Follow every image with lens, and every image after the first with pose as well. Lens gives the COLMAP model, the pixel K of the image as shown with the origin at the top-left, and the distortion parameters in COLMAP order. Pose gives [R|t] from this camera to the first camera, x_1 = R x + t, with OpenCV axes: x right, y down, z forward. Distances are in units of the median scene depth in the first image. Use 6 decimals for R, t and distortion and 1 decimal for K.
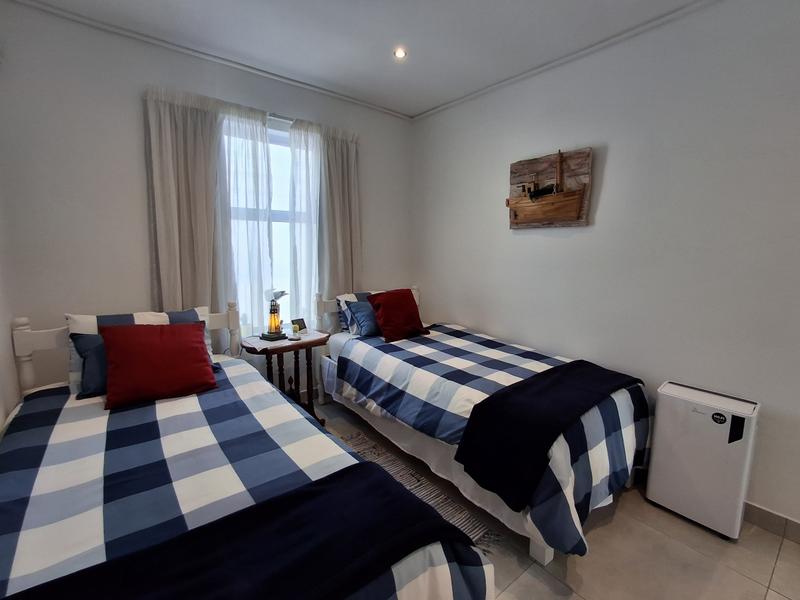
lens RADIAL K [[379.6, 0, 402.7], [0, 379.6, 284.4], [0, 0, 1]] dist [-0.000400, 0.000230]
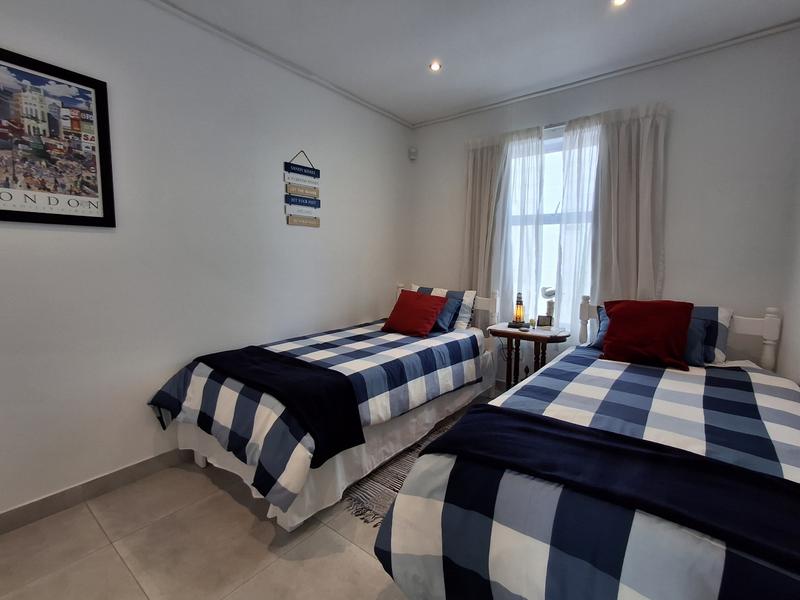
lens RADIAL K [[368.7, 0, 404.2], [0, 368.7, 294.4], [0, 0, 1]] dist [0.000606, 0.001179]
pose [[0.228014, 0.084654, -0.969971, 0.650109], [-0.107821, 0.992281, 0.061255, 0.013289], [0.967669, 0.090617, 0.235382, 0.402906]]
